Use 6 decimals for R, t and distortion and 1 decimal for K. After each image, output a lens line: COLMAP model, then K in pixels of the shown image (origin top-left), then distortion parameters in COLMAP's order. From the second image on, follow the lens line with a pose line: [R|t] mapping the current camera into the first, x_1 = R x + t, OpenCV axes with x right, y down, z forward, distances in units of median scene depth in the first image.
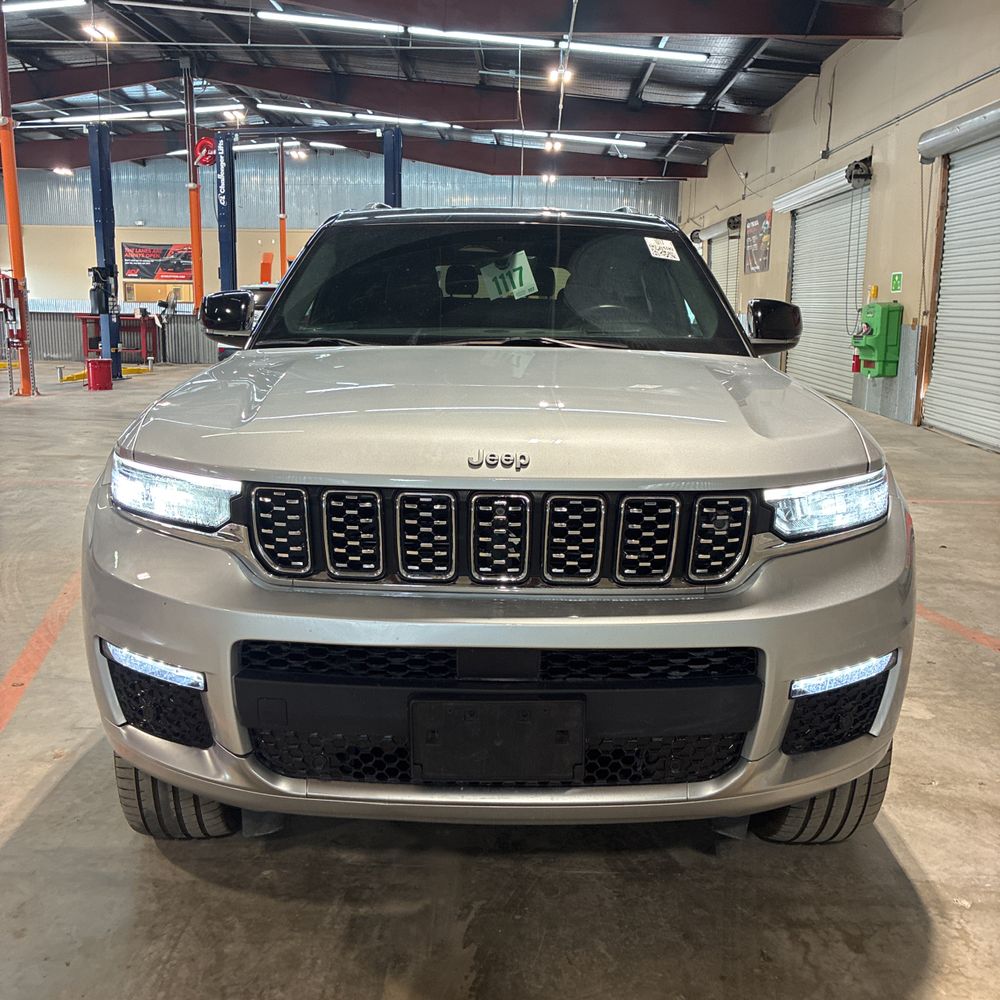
lens RADIAL K [[1007.9, 0, 503.8], [0, 1007.9, 498.5], [0, 0, 1]] dist [0.022066, 0.000000]
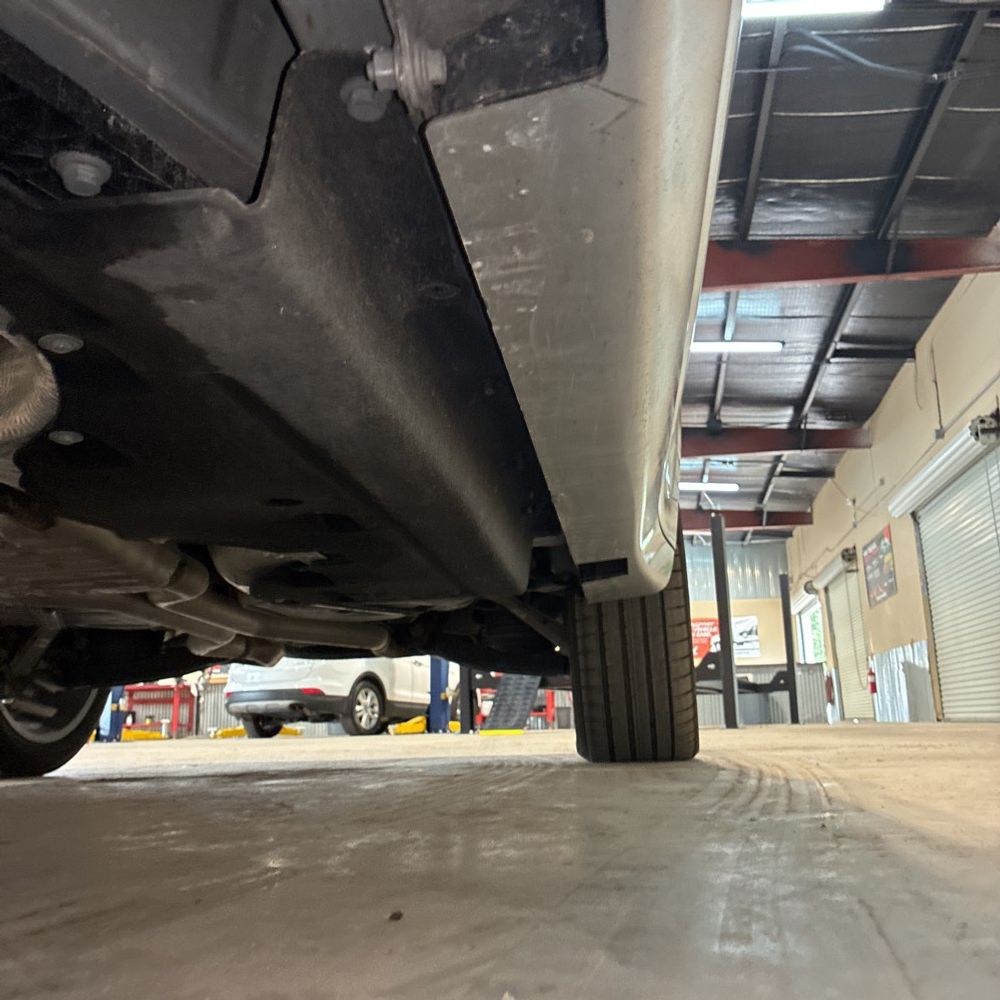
lens RADIAL K [[1007.9, 0, 507.8], [0, 1007.9, 505.0], [0, 0, 1]] dist [0.022066, 0.000000]
pose [[0.991363, -0.070897, -0.110333, 0.047766], [0.021199, 0.916851, -0.398666, 0.043437], [0.129424, 0.392884, 0.910435, 0.203081]]
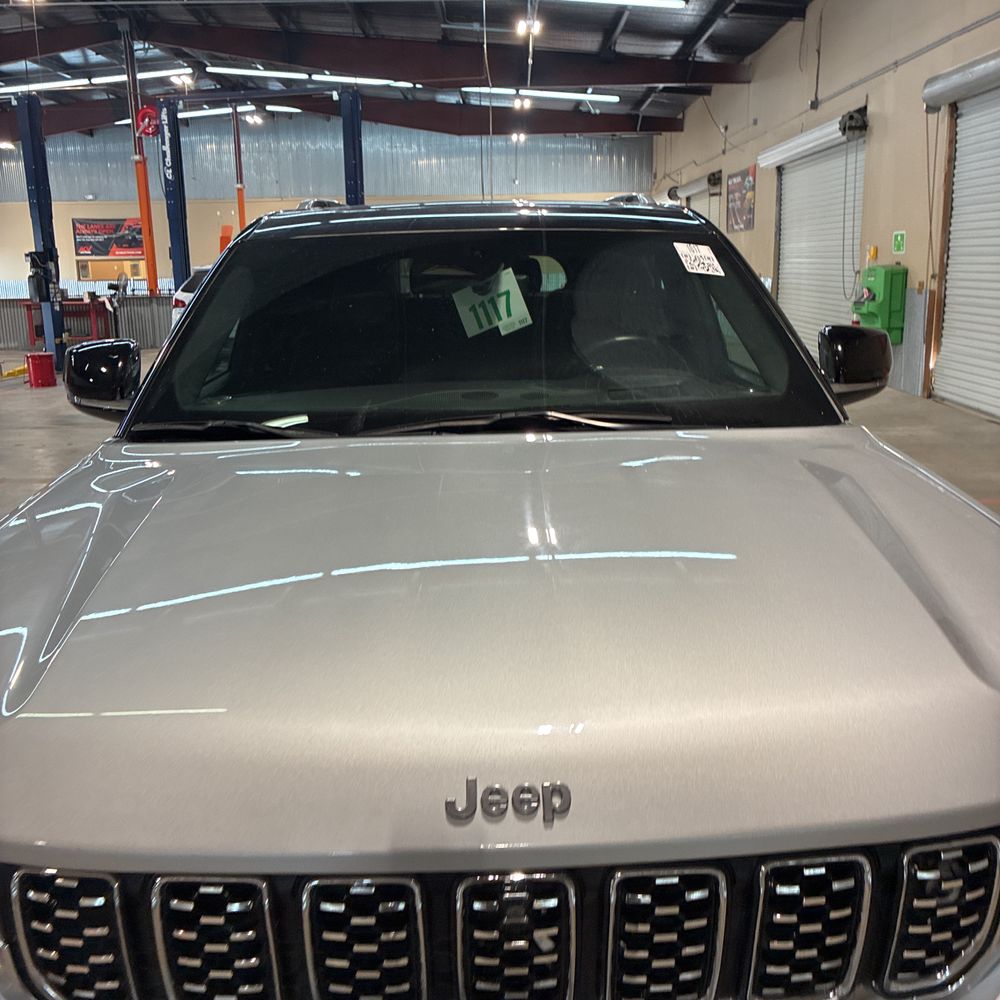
lens RADIAL K [[1007.9, 0, 509.0], [0, 1007.9, 490.4], [0, 0, 1]] dist [0.022066, 0.000000]
pose [[0.998945, -0.038904, 0.024398, -0.001239], [0.038115, 0.998761, 0.032004, -0.023582], [-0.025613, -0.031040, 0.999190, 0.057888]]
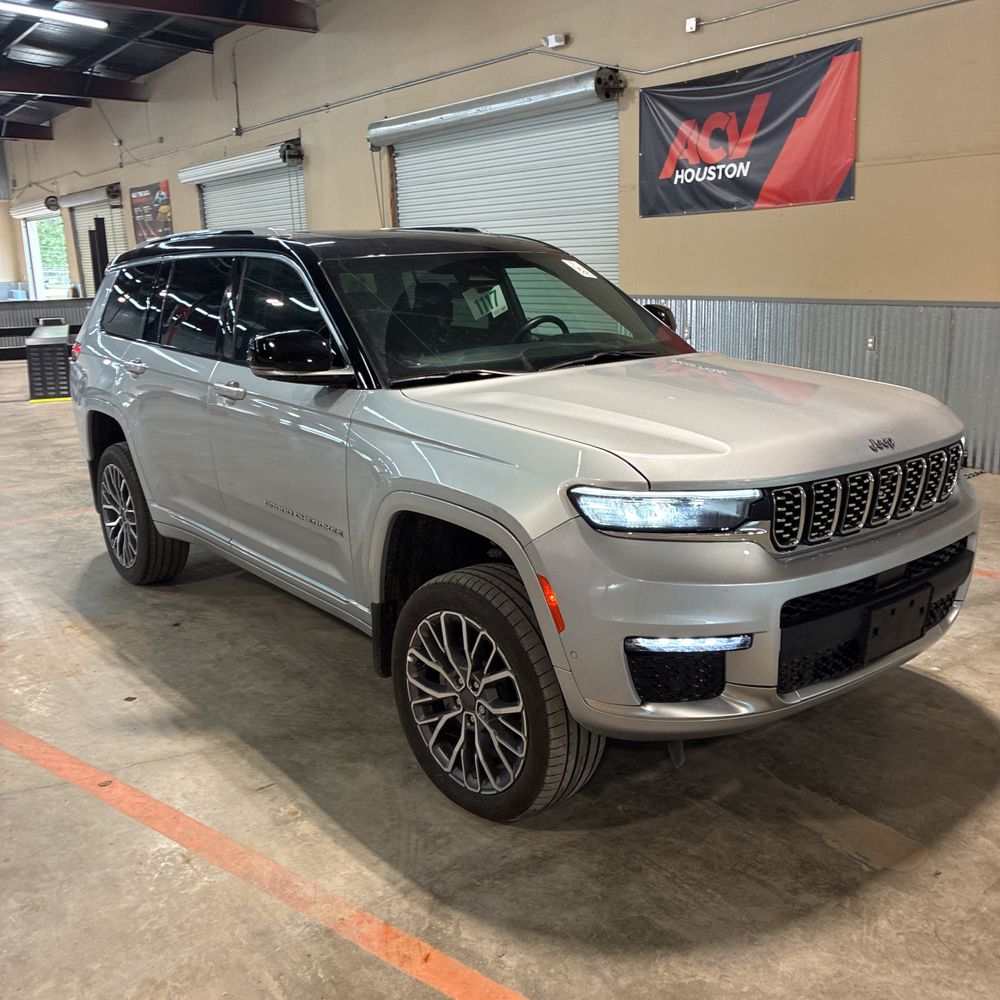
lens RADIAL K [[1007.9, 0, 497.0], [0, 1007.9, 490.8], [0, 0, 1]] dist [0.022066, 0.000000]
pose [[0.784076, -0.176524, 0.595033, -0.156982], [0.156789, 0.983942, 0.085298, -0.021560], [-0.600535, 0.026414, 0.799162, 0.014403]]
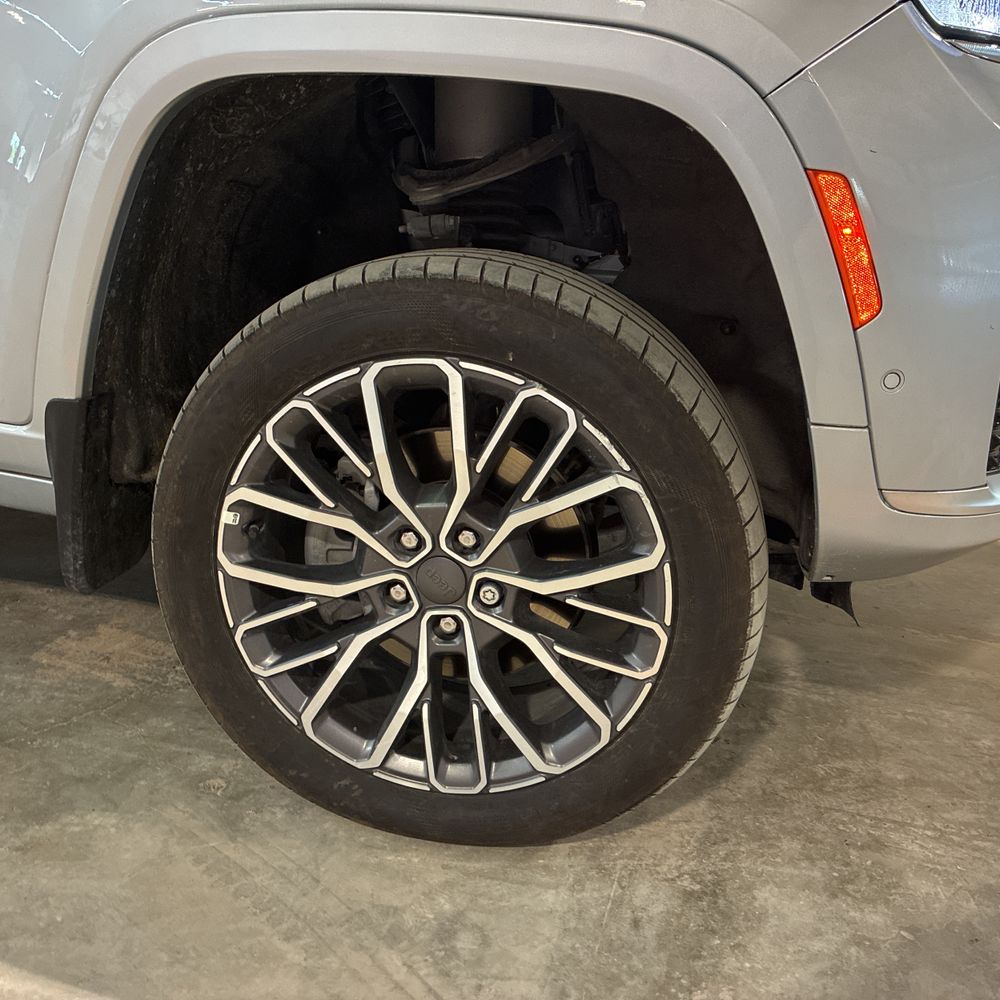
lens RADIAL K [[1007.9, 0, 499.7], [0, 1007.9, 489.5], [0, 0, 1]] dist [0.022066, 0.000000]
pose [[0.261678, -0.308226, 0.914616, -0.122155], [0.155069, 0.948751, 0.275363, 0.005206], [-0.952617, 0.069772, 0.296063, 0.141286]]
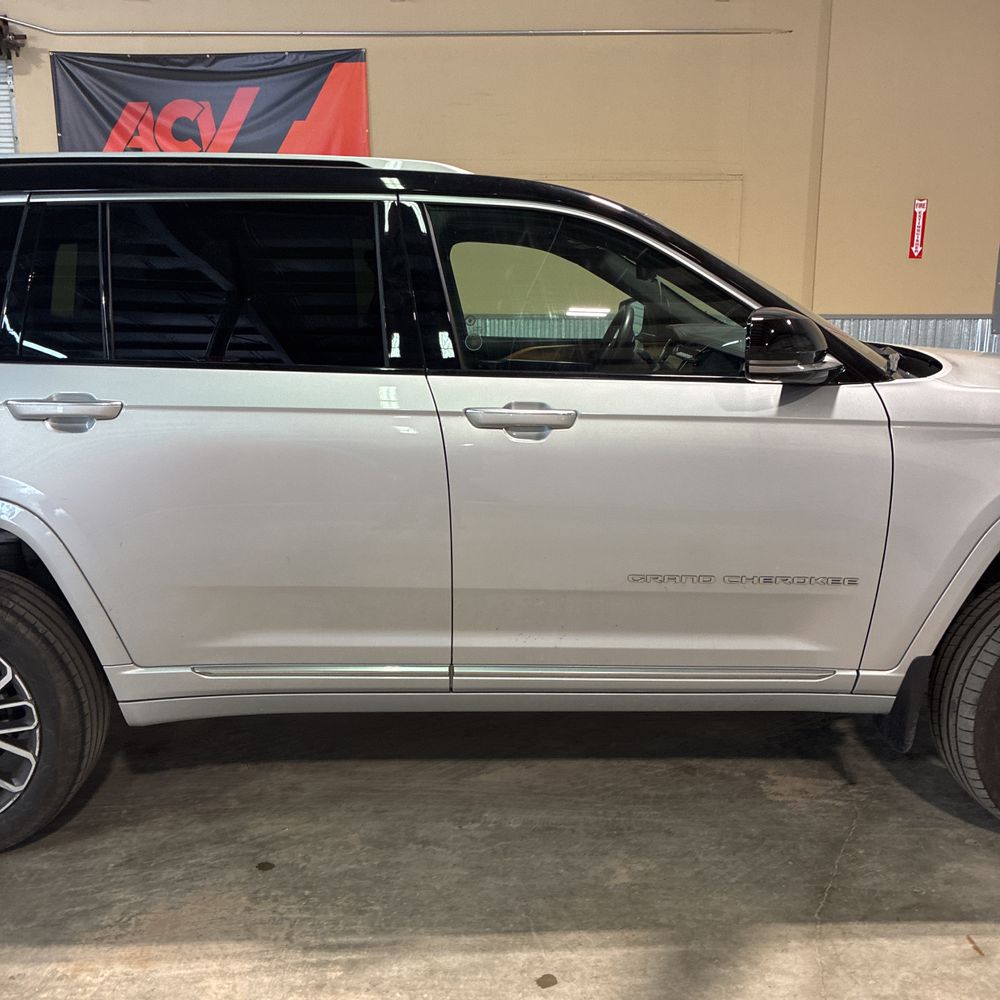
lens RADIAL K [[1007.9, 0, 501.2], [0, 1007.9, 494.2], [0, 0, 1]] dist [0.022066, 0.000000]
pose [[-0.022348, -0.222088, 0.974771, -0.206818], [0.189407, 0.956416, 0.222248, -0.058129], [-0.981644, 0.189595, 0.020691, 0.254107]]
